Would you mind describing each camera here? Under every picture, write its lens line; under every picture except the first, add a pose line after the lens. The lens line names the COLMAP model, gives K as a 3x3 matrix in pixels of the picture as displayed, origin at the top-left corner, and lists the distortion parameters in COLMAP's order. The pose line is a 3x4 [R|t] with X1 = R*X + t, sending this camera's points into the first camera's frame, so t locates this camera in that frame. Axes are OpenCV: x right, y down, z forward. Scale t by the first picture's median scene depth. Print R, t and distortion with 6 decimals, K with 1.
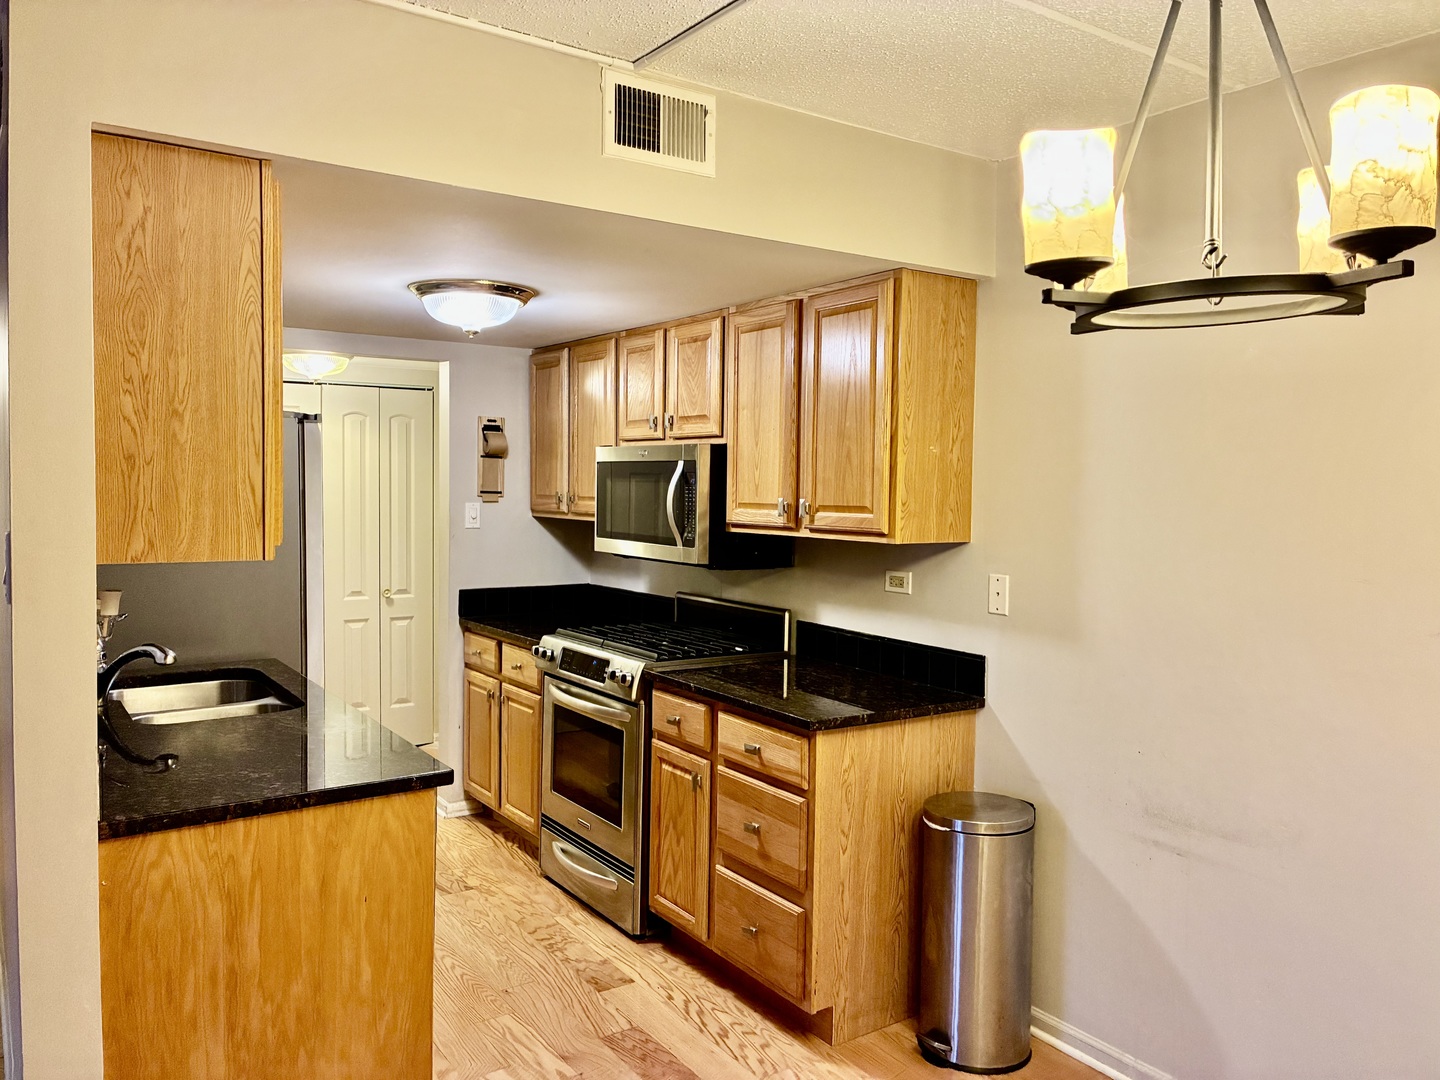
lens RADIAL K [[1094.0, 0, 720.0], [0, 1094.0, 540.0], [0, 0, 1]] dist [0.047557, -0.003184]
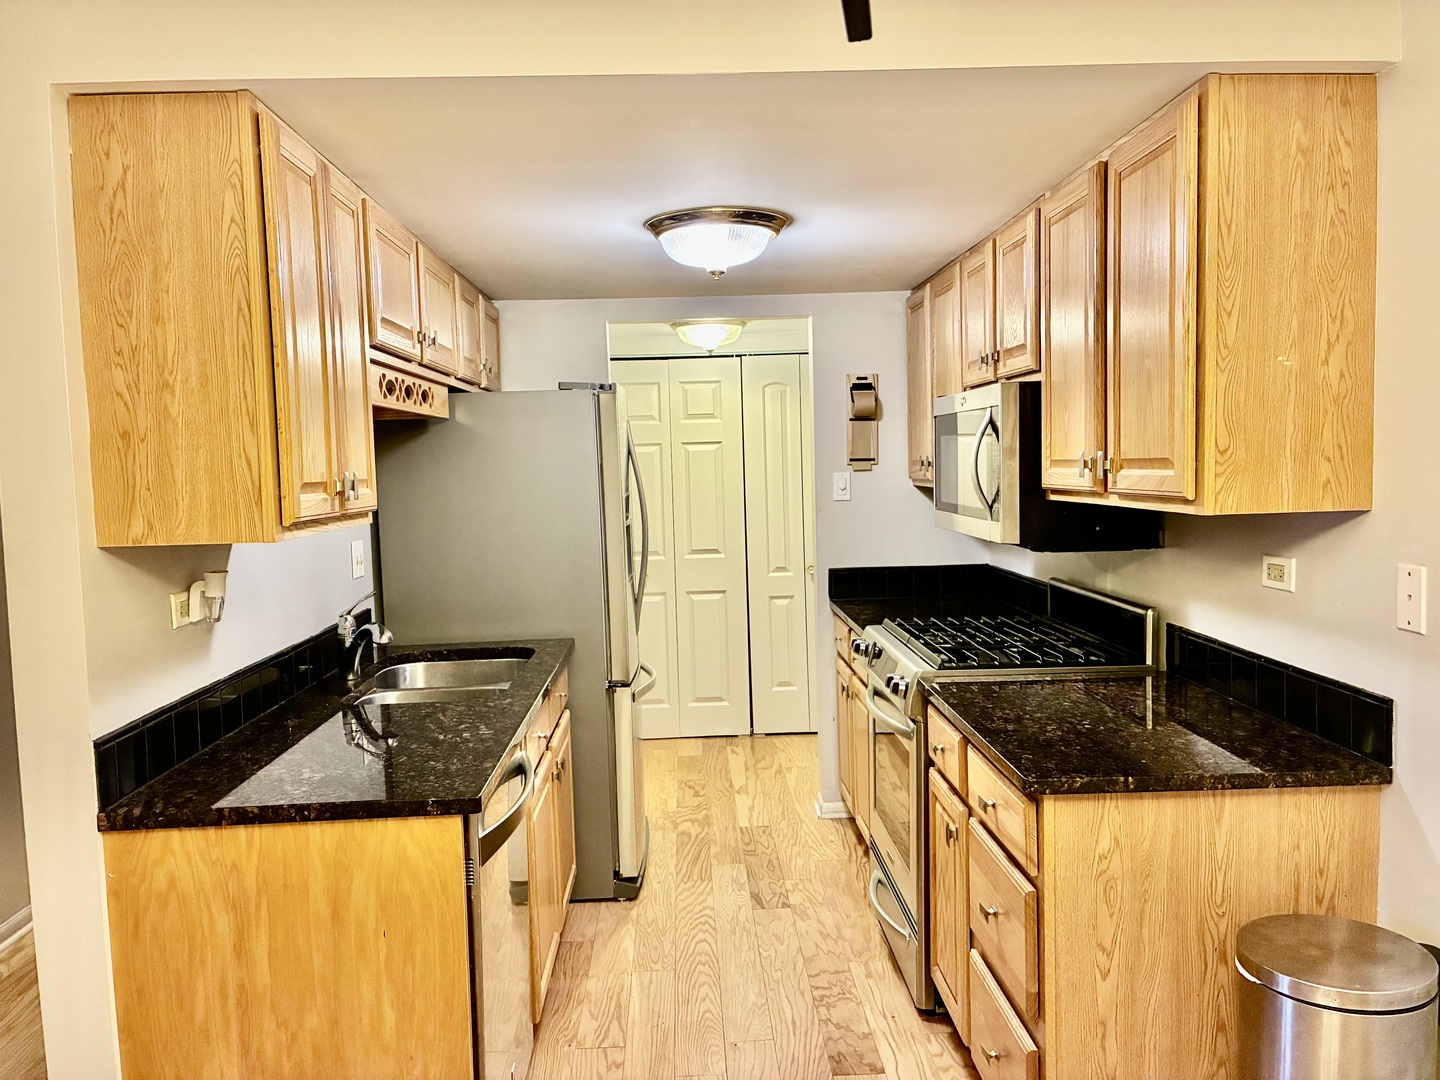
lens RADIAL K [[1092.6, 0, 720.0], [0, 1092.6, 540.0], [0, 0, 1]] dist [0.036000, -0.002611]
pose [[0.845812, 0.002106, -0.533477, 0.266438], [0.011806, 0.999673, 0.022664, 0.000326], [0.533350, -0.025468, 0.845511, 0.308095]]
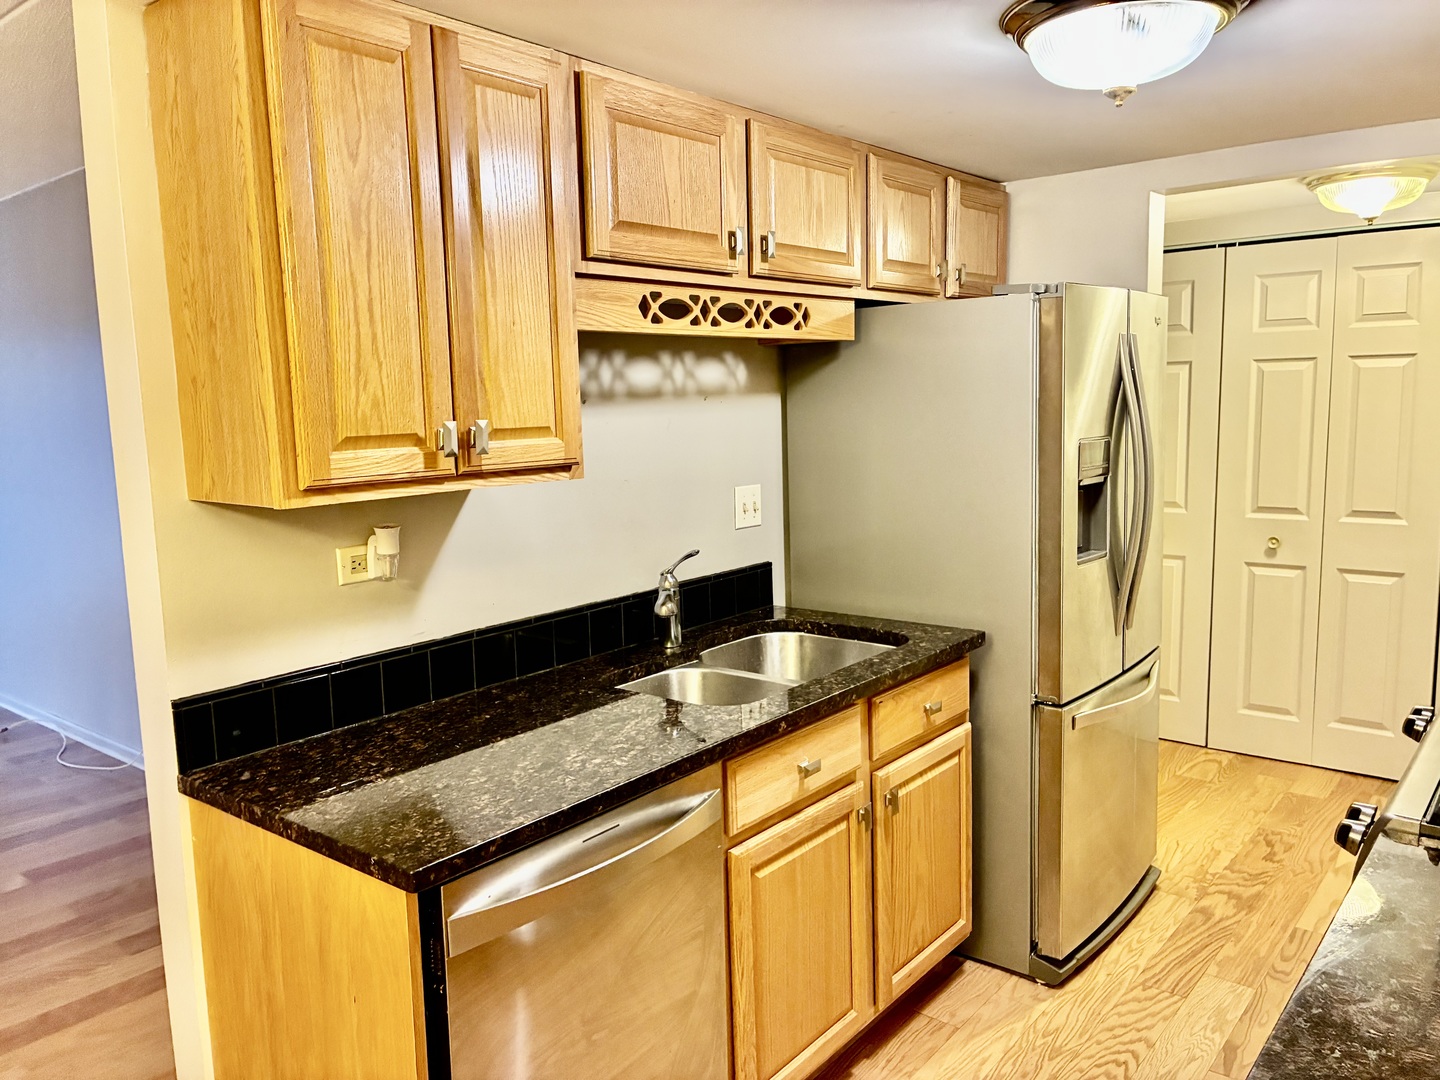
lens RADIAL K [[1092.6, 0, 720.0], [0, 1092.6, 540.0], [0, 0, 1]] dist [0.036000, -0.002611]
pose [[0.289188, 0.108416, -0.951113, 0.282289], [-0.020730, 0.994042, 0.107006, -0.033287], [0.957048, -0.011229, 0.289713, 0.751862]]
